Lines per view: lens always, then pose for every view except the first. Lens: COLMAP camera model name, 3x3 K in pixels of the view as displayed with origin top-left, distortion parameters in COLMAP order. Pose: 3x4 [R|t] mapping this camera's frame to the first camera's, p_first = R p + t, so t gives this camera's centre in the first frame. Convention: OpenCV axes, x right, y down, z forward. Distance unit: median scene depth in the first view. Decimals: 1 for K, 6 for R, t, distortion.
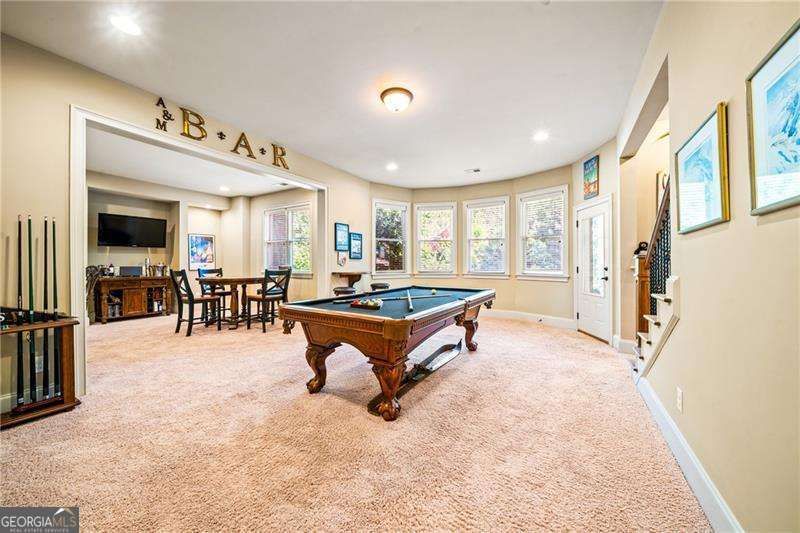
lens RADIAL K [[282.3, 0, 402.4], [0, 282.3, 263.6], [0, 0, 1]] dist [0.000964, 0.000045]
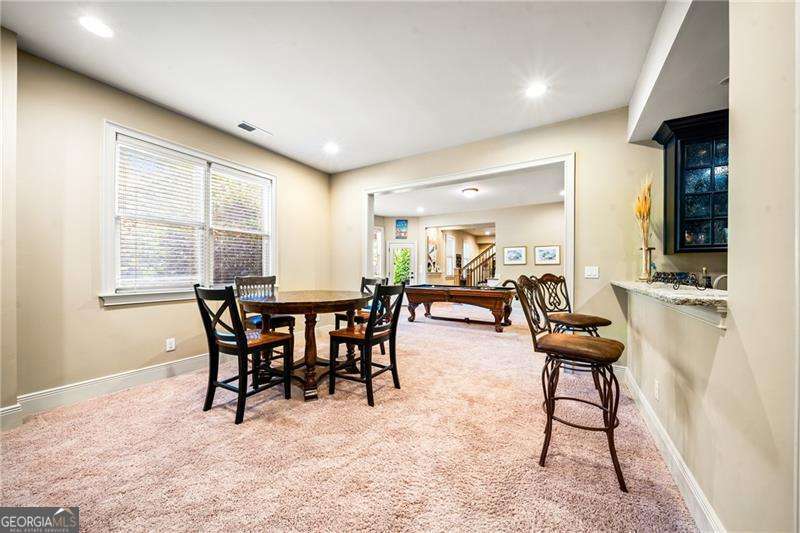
lens RADIAL K [[282.3, 0, 397.4], [0, 282.3, 268.5], [0, 0, 1]] dist [0.000964, 0.000045]
pose [[0.999546, 0.006389, 0.029453, -0.389120], [-0.006356, 0.999979, -0.001228, -0.007458], [-0.029460, 0.001041, 0.999565, 0.396201]]
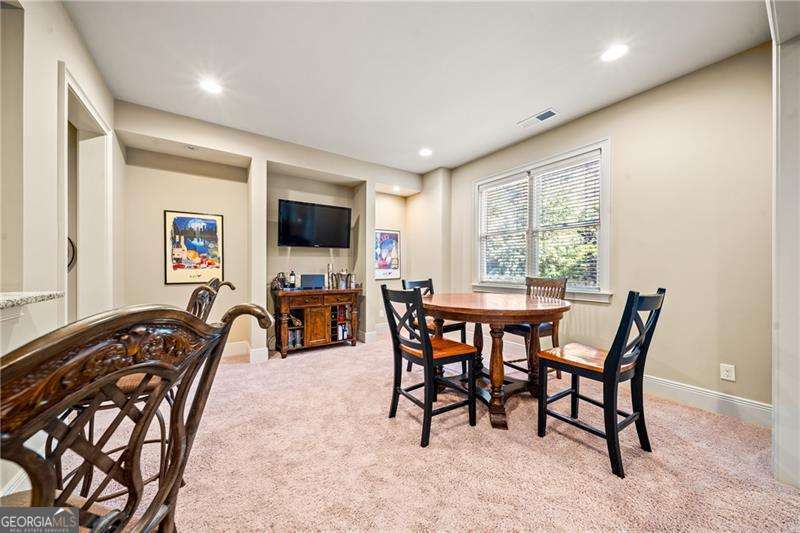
lens RADIAL K [[282.3, 0, 404.3], [0, 282.3, 271.8], [0, 0, 1]] dist [0.000964, 0.000045]
pose [[0.908946, 0.007399, -0.416849, -0.476705], [-0.004090, 0.999953, 0.008830, -0.004330], [0.416895, -0.006321, 0.908933, 0.470936]]
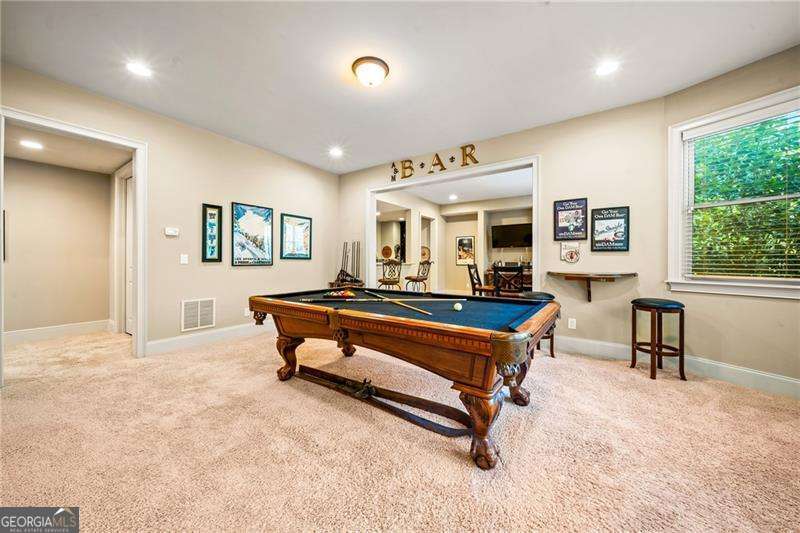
lens RADIAL K [[282.3, 0, 403.5], [0, 282.3, 262.1], [0, 0, 1]] dist [0.000964, 0.000045]
pose [[-0.055882, 0.006840, -0.998414, 0.443490], [-0.000824, 0.999976, 0.006897, 0.001923], [0.998437, 0.001209, -0.055875, 0.604731]]
